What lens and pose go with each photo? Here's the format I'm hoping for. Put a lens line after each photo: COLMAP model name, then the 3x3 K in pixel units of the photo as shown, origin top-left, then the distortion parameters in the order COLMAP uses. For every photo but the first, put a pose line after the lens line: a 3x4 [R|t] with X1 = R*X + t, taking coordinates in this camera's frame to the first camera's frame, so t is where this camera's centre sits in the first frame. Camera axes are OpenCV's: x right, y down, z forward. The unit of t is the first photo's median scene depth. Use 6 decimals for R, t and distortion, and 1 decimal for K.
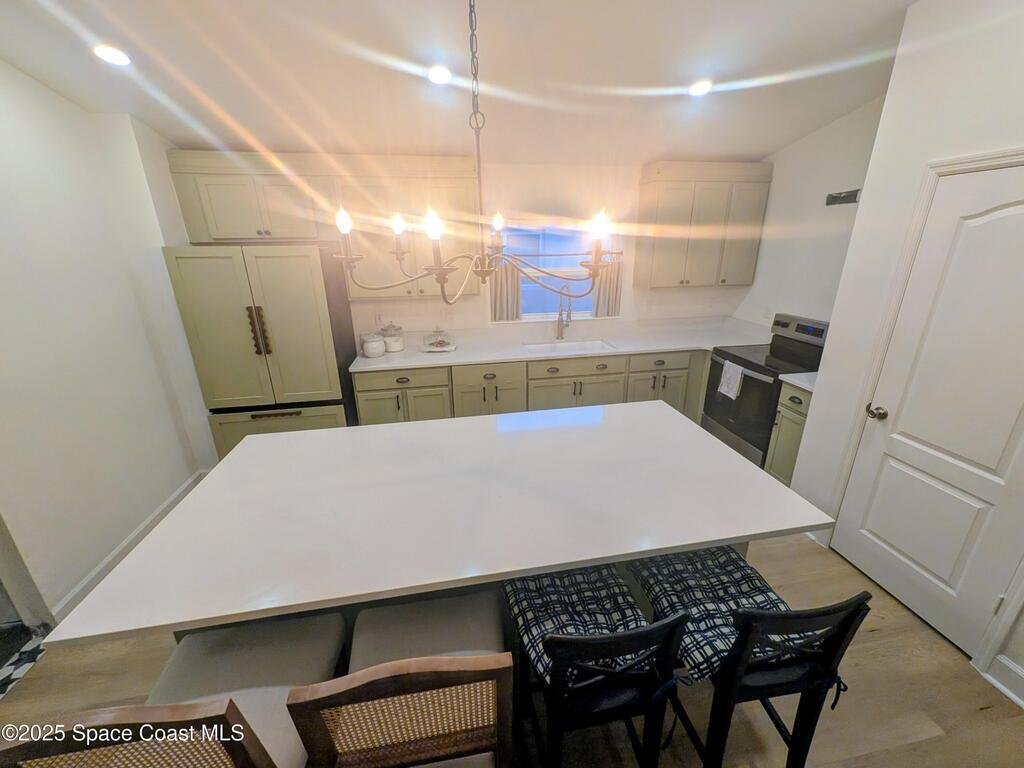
lens RADIAL K [[405.3, 0, 514.4], [0, 405.3, 381.1], [0, 0, 1]] dist [0.006302, -0.001411]
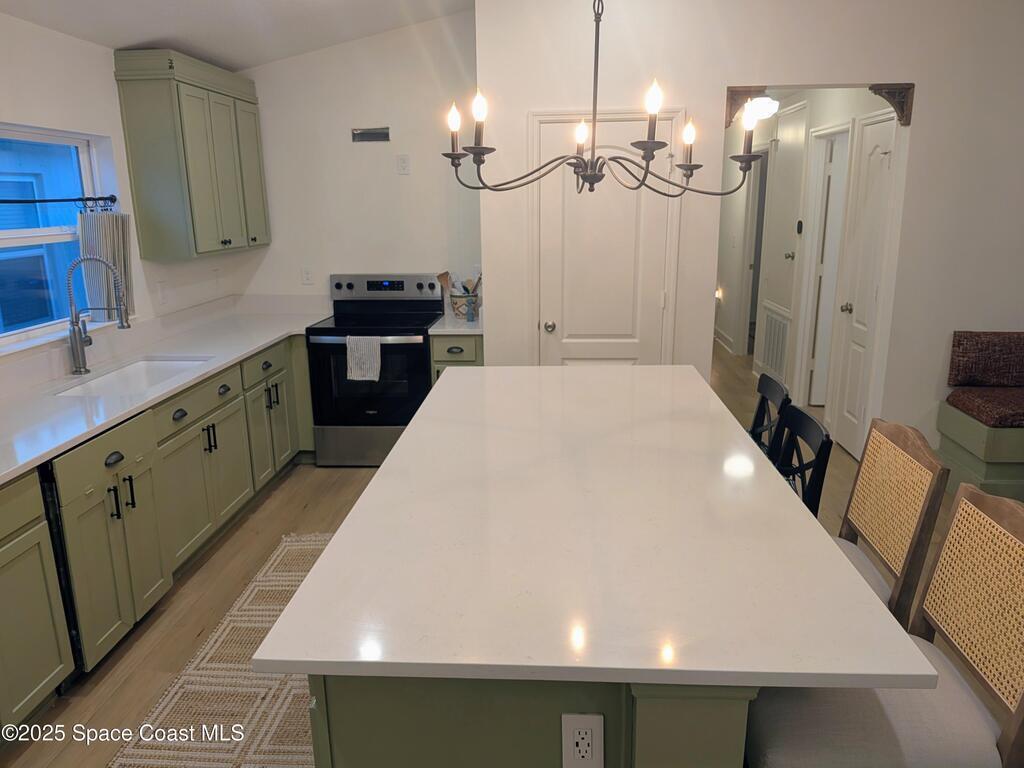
lens RADIAL K [[738.2, 0, 503.1], [0, 738.2, 389.5], [0, 0, 1]] dist [0.048779, -0.033353]
pose [[0.247176, -0.231613, 0.940882, -0.708641], [0.329079, 0.933364, 0.143311, -0.059751], [-0.911378, 0.274202, 0.306925, 0.348313]]
